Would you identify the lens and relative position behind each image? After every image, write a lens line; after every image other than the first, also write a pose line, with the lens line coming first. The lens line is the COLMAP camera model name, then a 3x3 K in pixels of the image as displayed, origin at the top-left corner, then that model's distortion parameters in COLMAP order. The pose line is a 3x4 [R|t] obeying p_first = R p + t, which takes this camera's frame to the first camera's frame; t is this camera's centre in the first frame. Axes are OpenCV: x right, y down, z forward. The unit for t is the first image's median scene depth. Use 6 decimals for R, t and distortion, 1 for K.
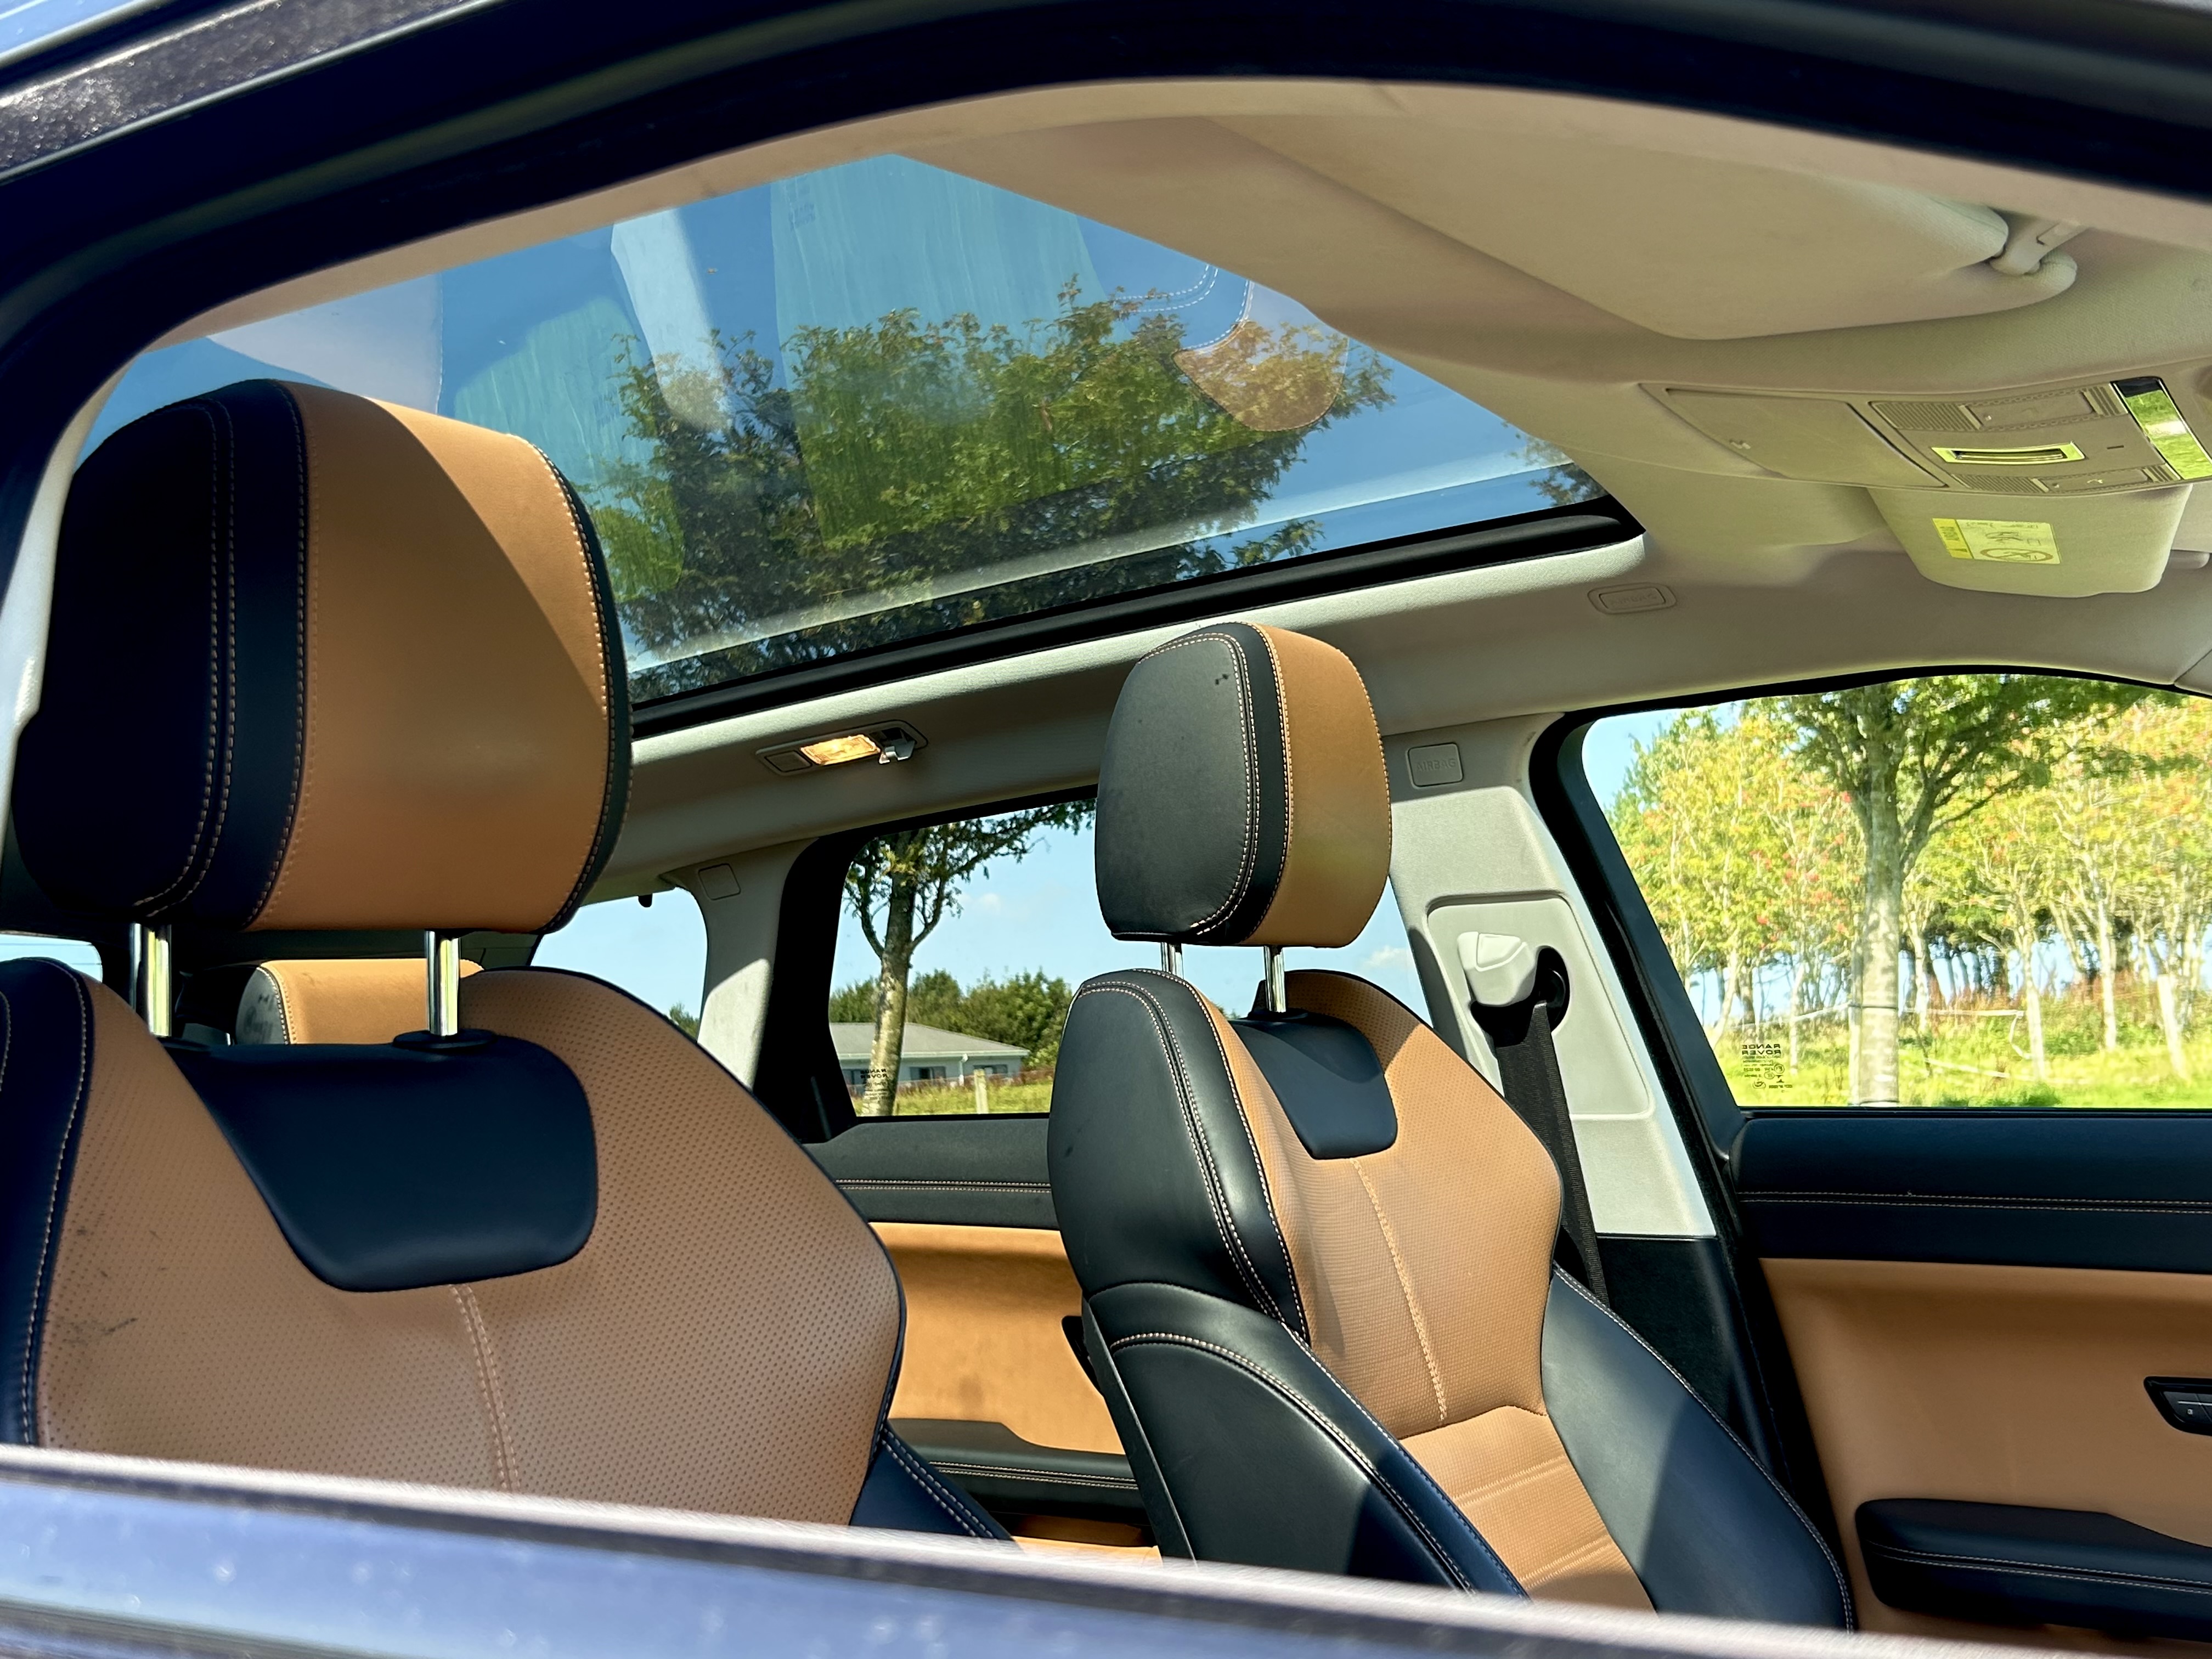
lens RADIAL K [[2404.0, 0, 1106.0], [0, 2404.0, 829.5], [0, 0, 1]] dist [0.107048, -0.284919]
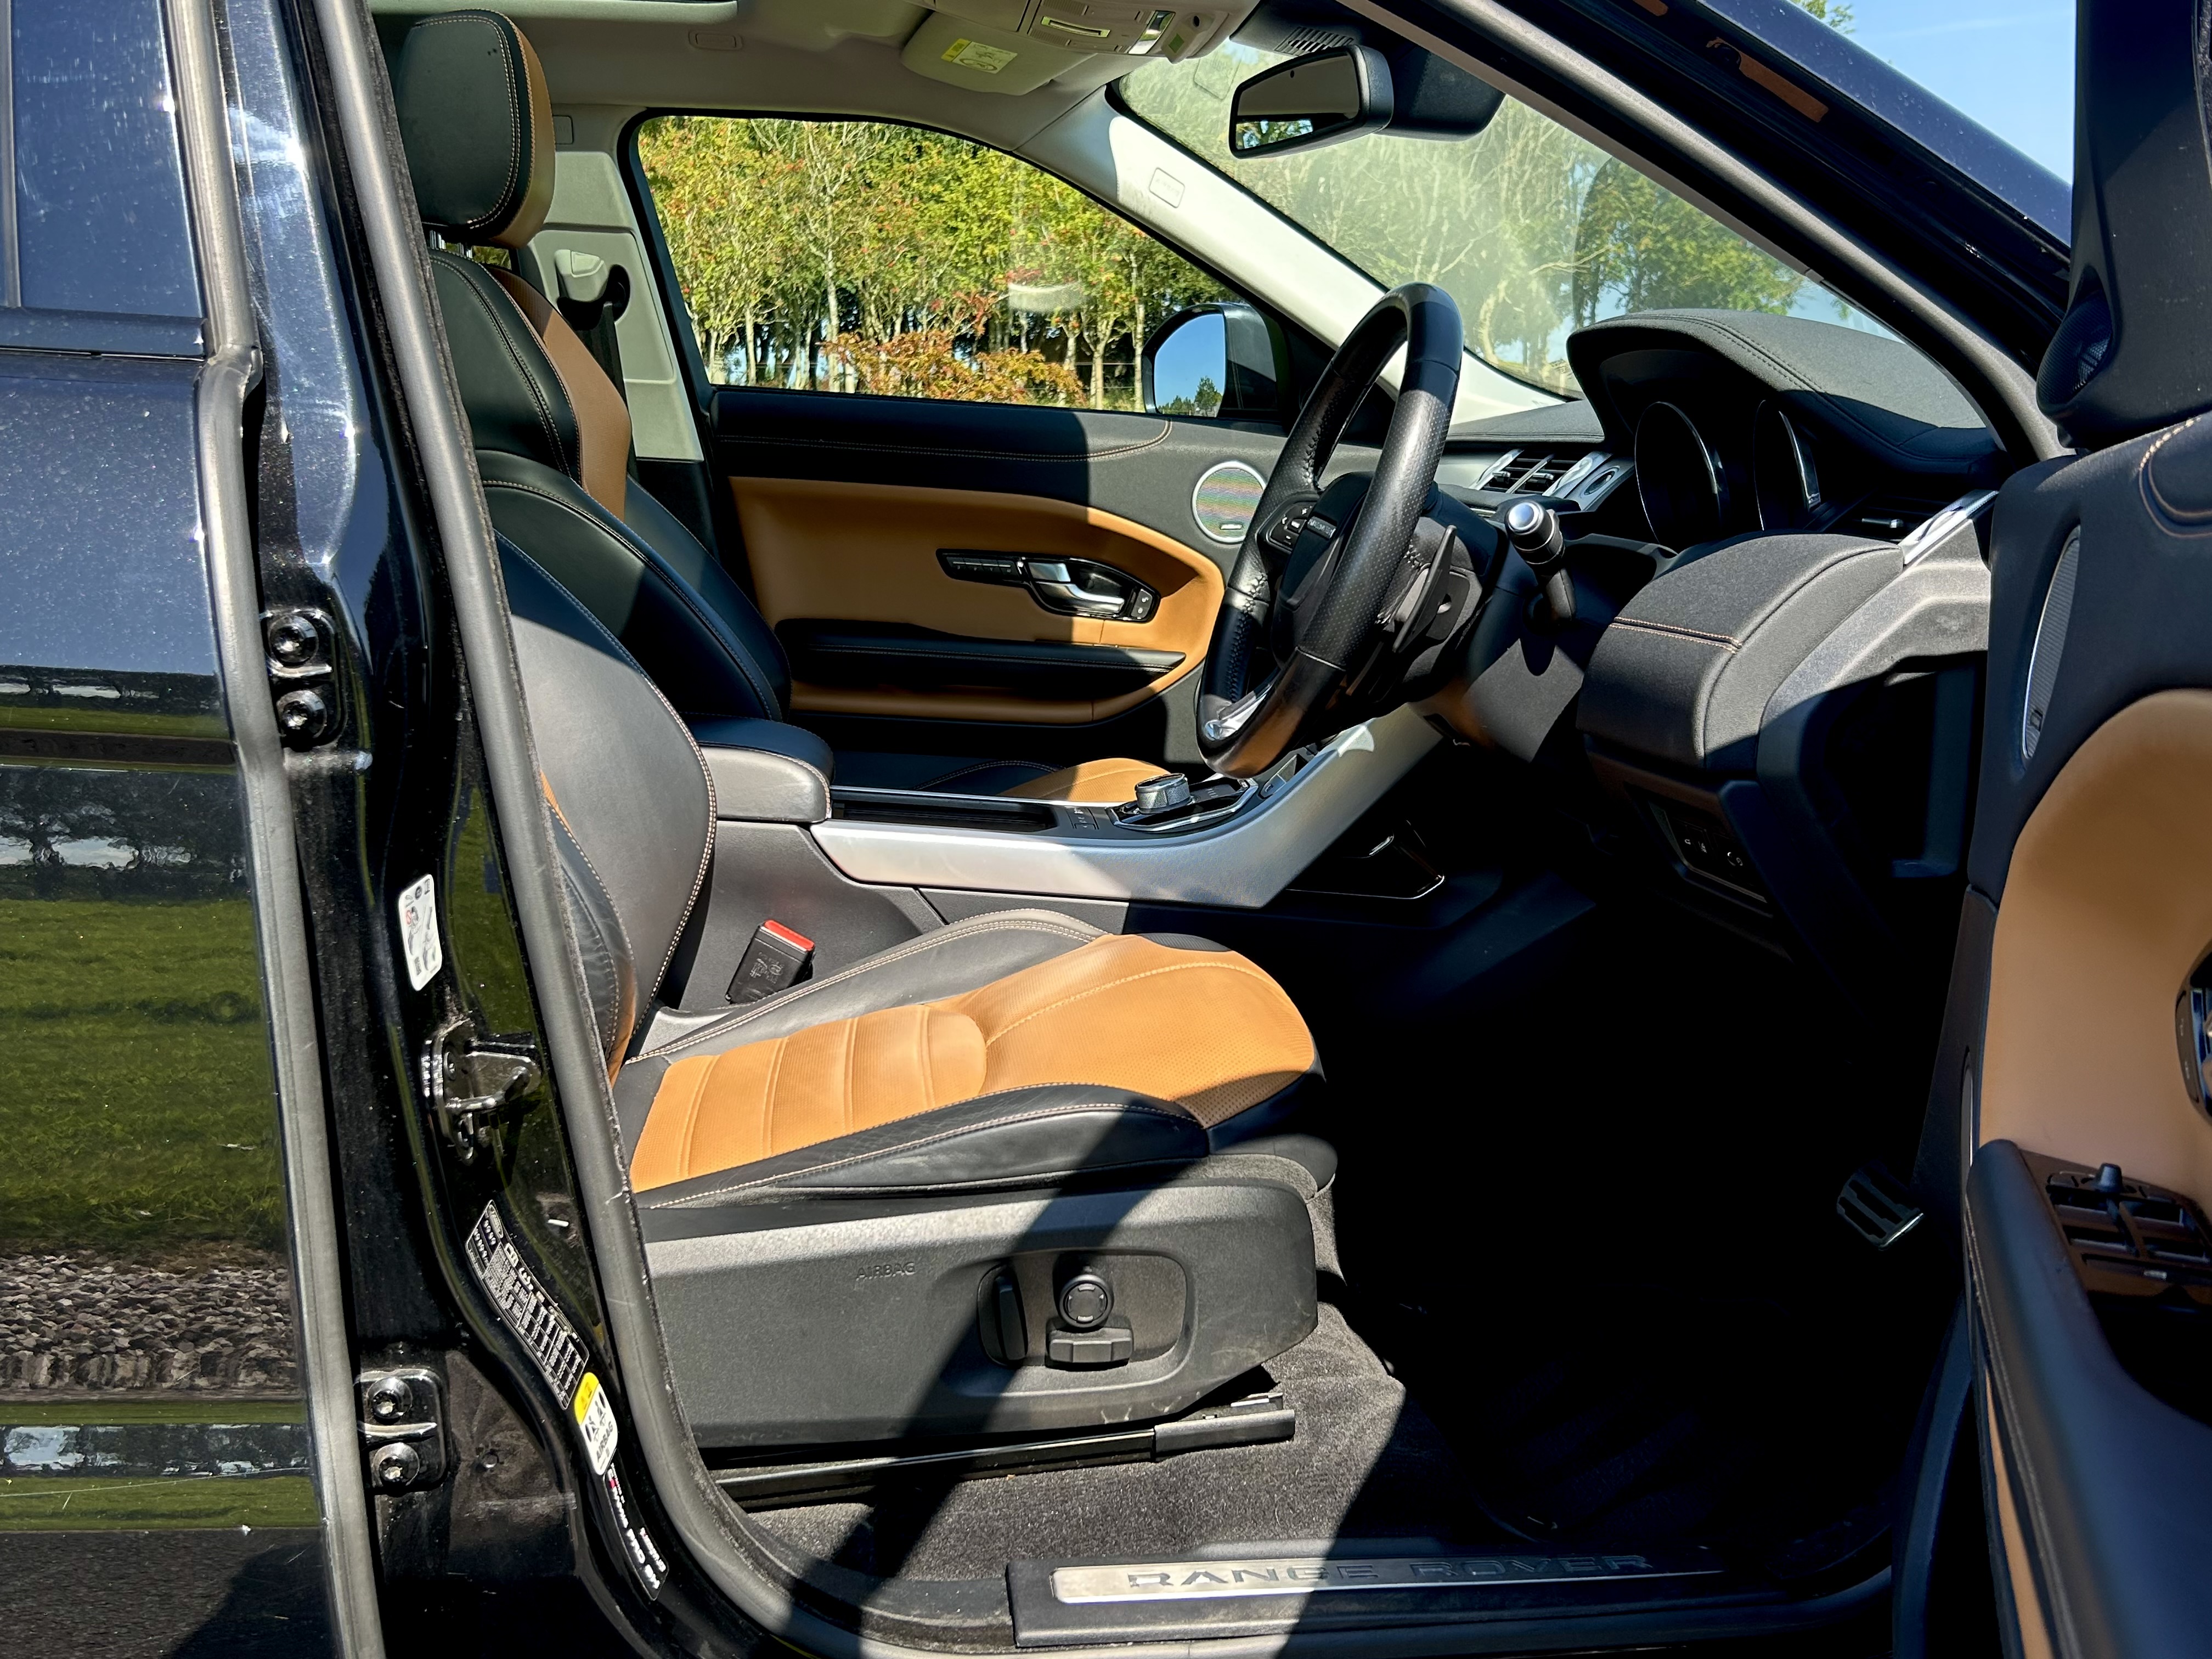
lens RADIAL K [[2006.5, 0, 1106.0], [0, 2006.5, 829.5], [0, 0, 1]] dist [0.076664, -0.196257]
pose [[0.793214, -0.056046, 0.606358, -0.376223], [-0.122401, 0.960758, 0.248924, 0.036257], [-0.596514, -0.271669, 0.755226, -0.255380]]
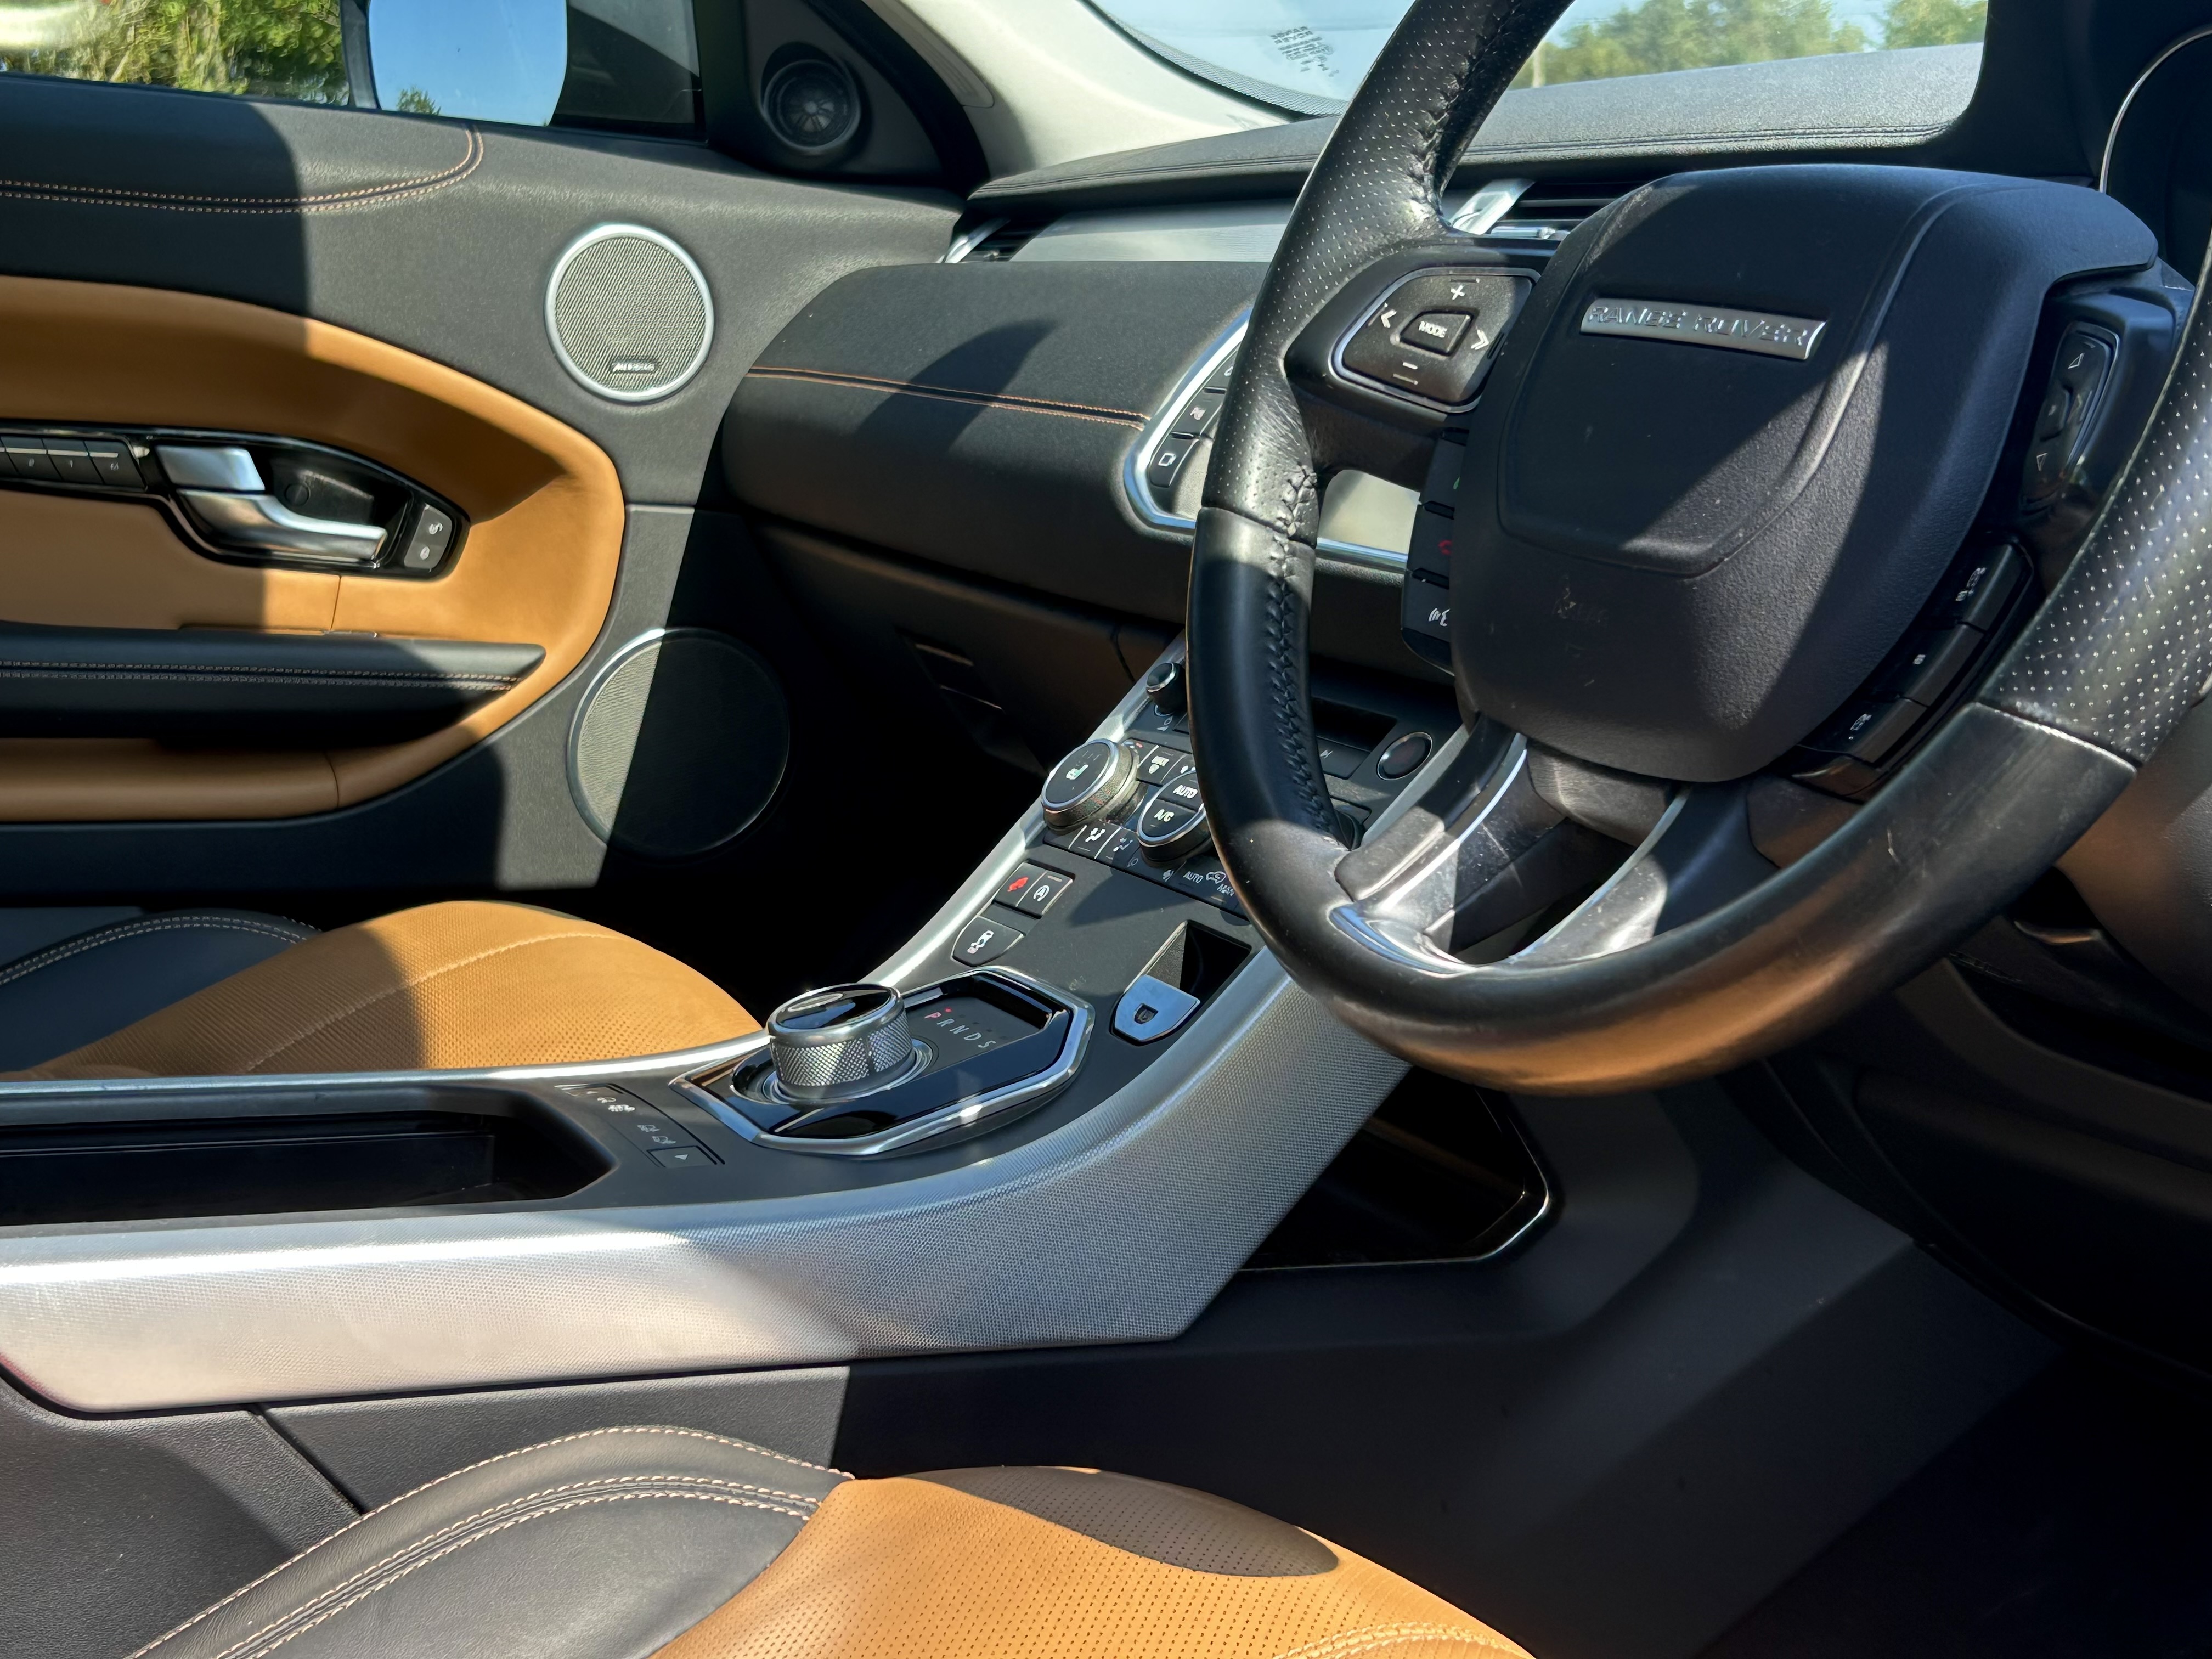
lens RADIAL K [[3008.2, 0, 1109.8], [0, 3008.2, 852.5], [0, 0, 1]] dist [0.258993, -1.063692]
pose [[0.508375, -0.090903, 0.856324, -0.209209], [-0.151956, 0.969339, 0.193112, 0.111810], [-0.847622, -0.228297, 0.478975, 0.184430]]
